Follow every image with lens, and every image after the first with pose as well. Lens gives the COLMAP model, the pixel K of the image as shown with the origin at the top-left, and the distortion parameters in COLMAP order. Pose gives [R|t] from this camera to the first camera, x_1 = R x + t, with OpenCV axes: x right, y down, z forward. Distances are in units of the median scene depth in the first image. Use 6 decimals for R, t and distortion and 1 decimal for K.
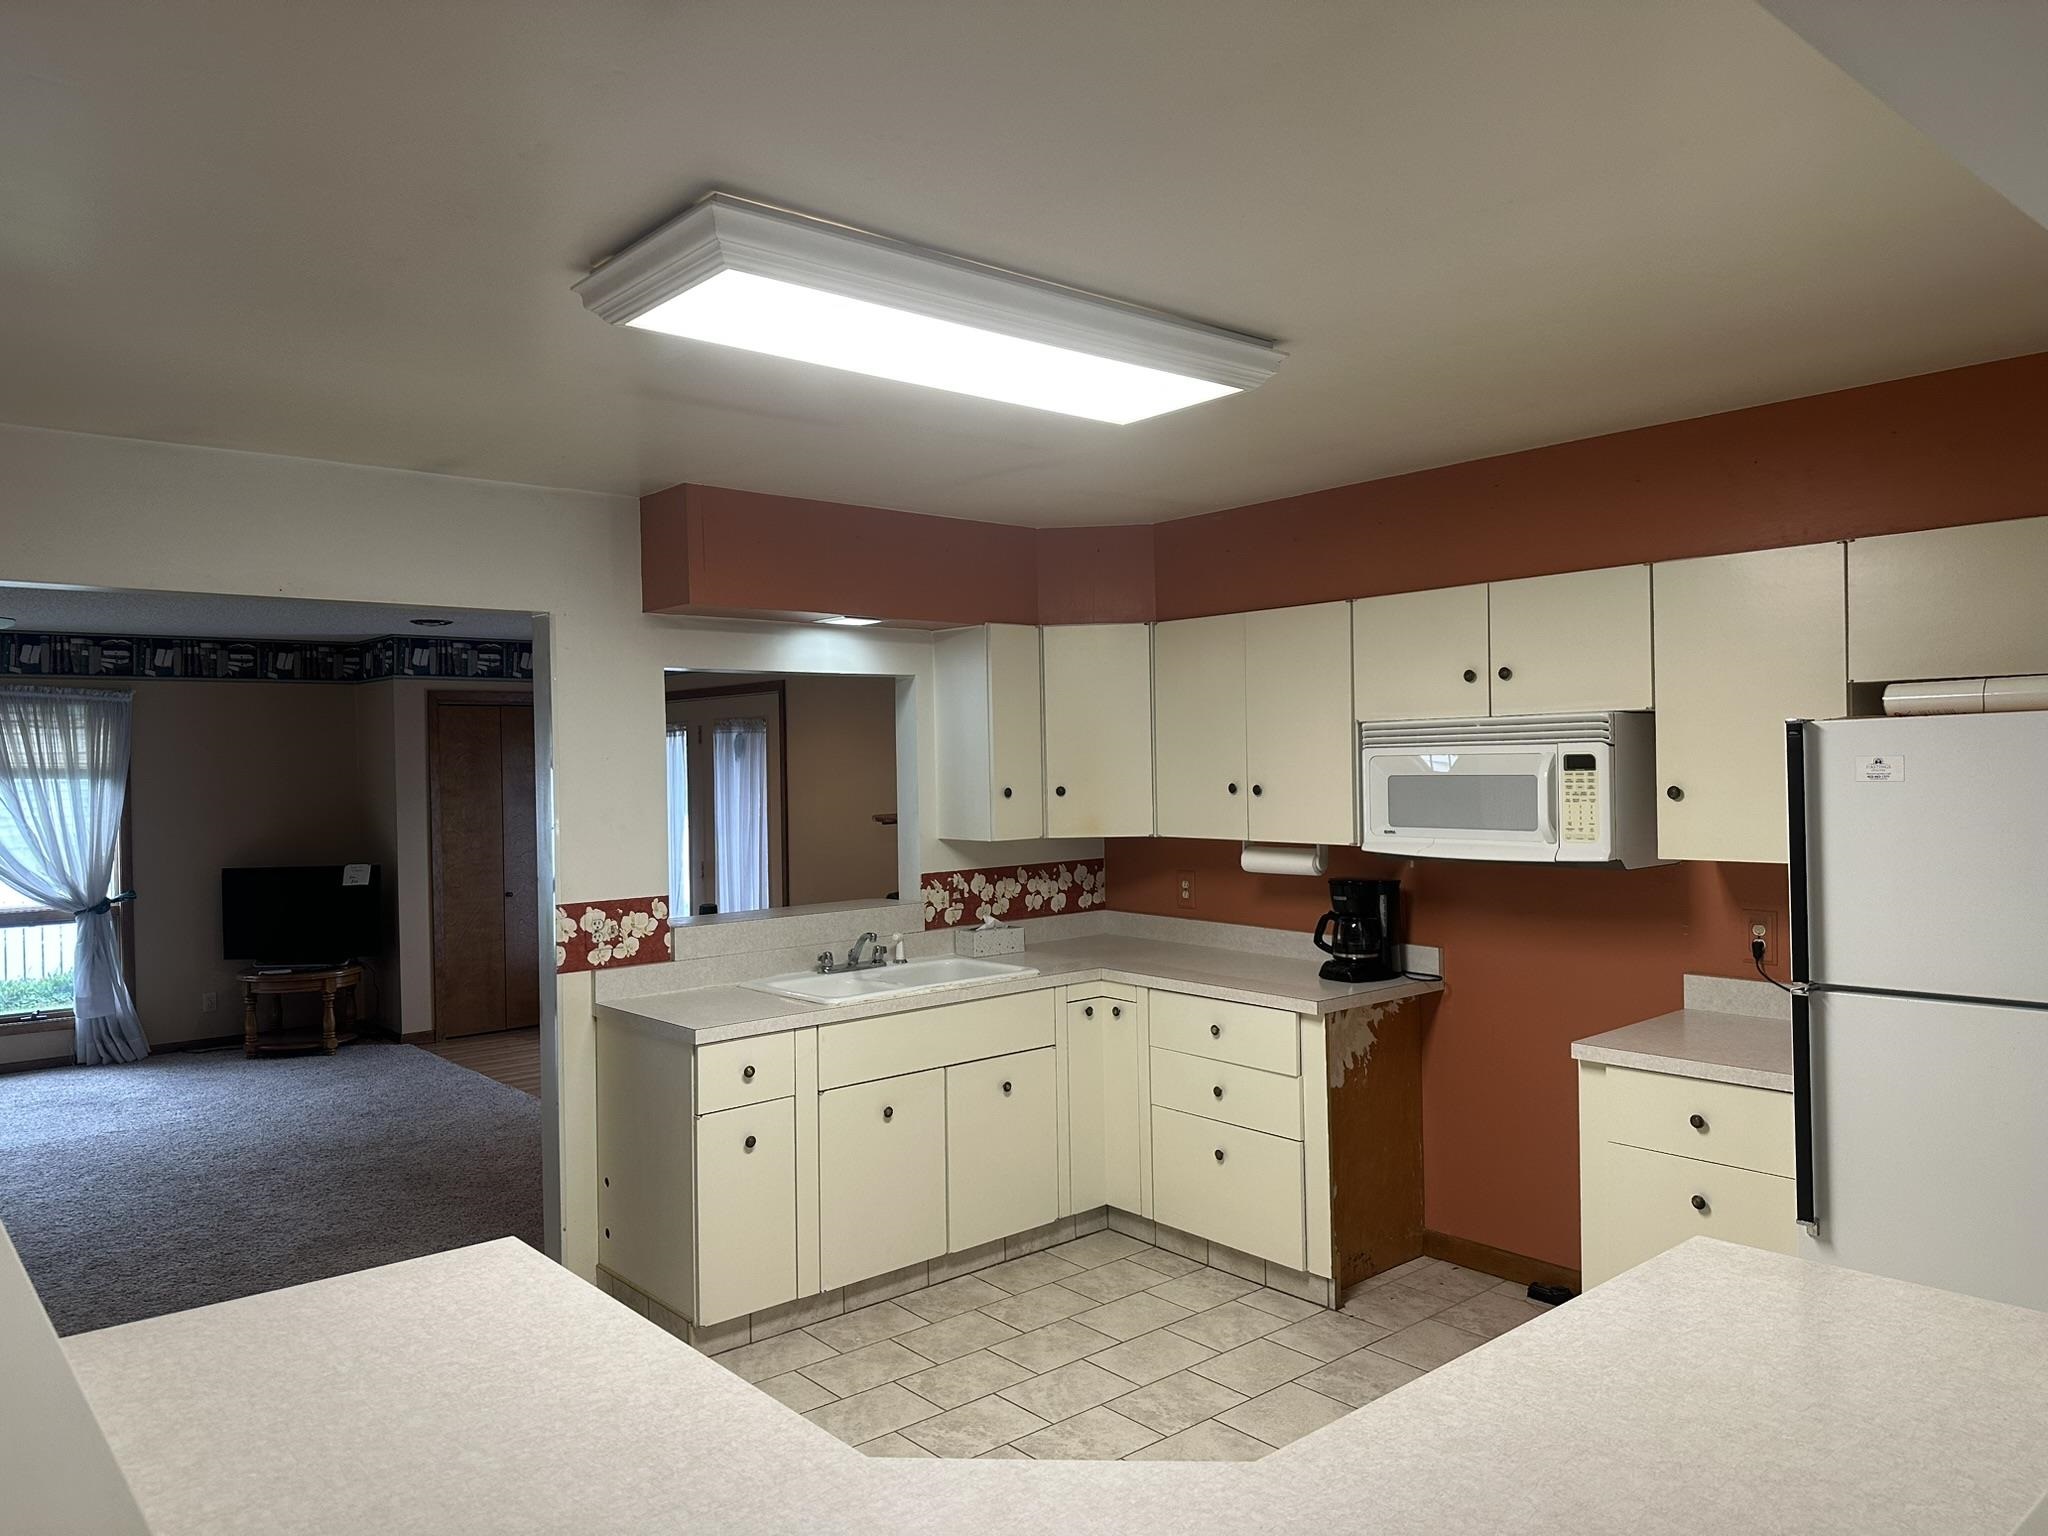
lens RADIAL K [[1426.8, 0, 990.0], [0, 1426.8, 791.2], [0, 0, 1]] dist [0.031470, -0.032566]
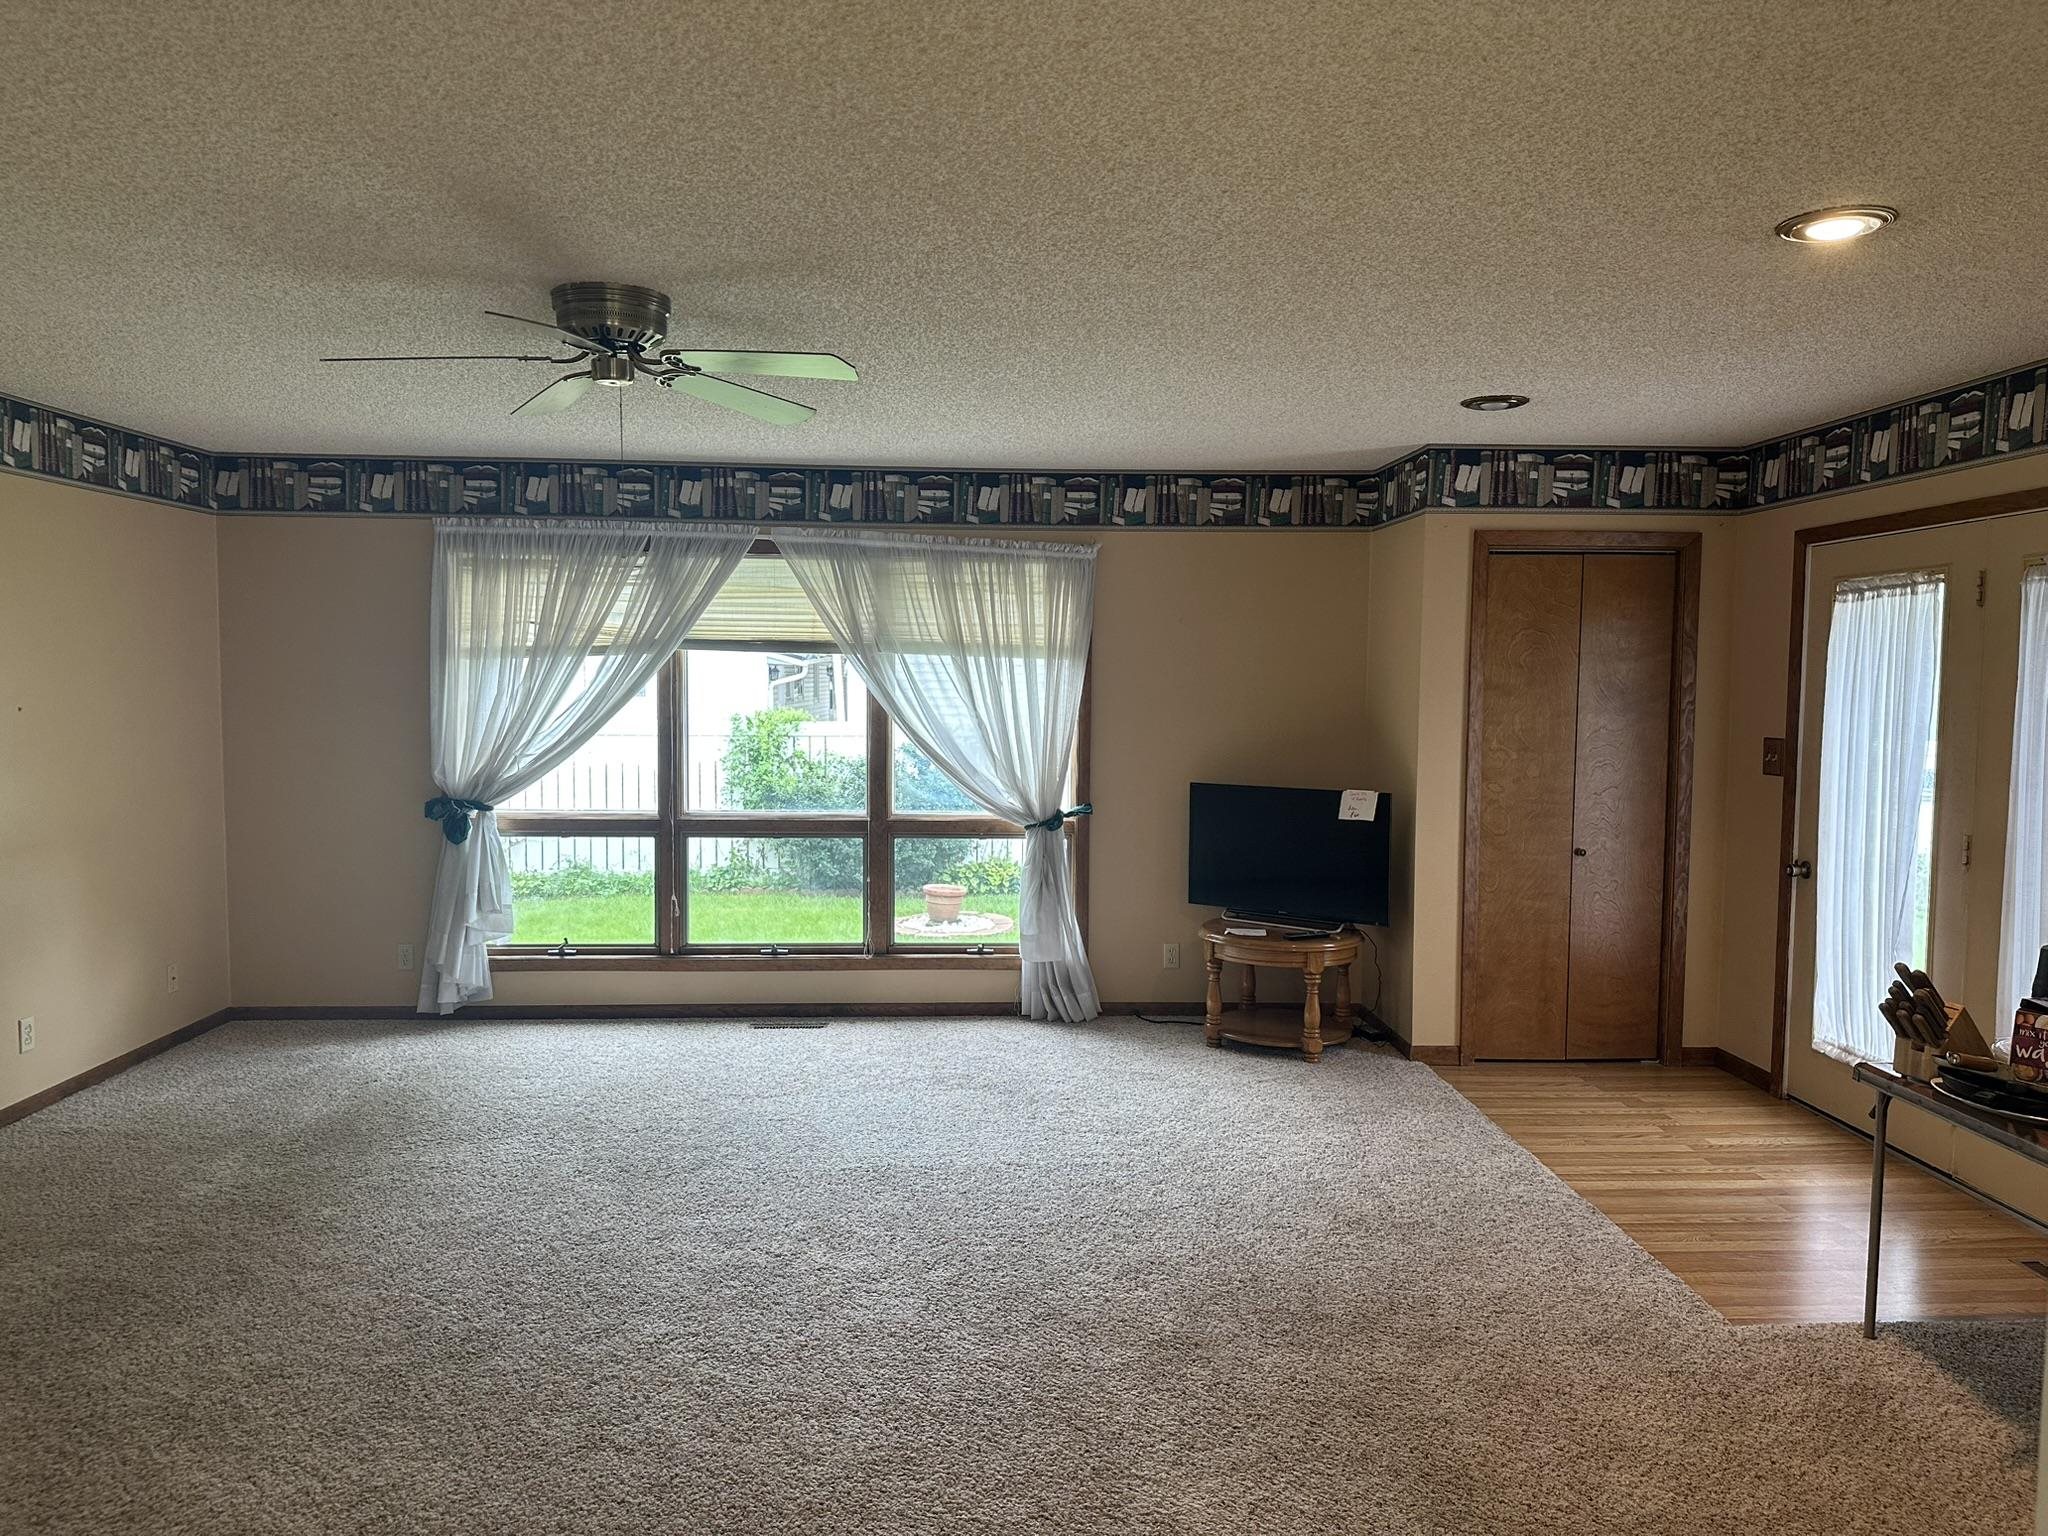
lens RADIAL K [[1426.8, 0, 1018.2], [0, 1426.8, 770.4], [0, 0, 1]] dist [0.031470, -0.032566]
pose [[0.793265, 0.063354, -0.605571, -0.160749], [-0.032969, 0.997582, 0.061178, 0.005335], [0.607983, -0.028565, 0.793436, 0.365115]]
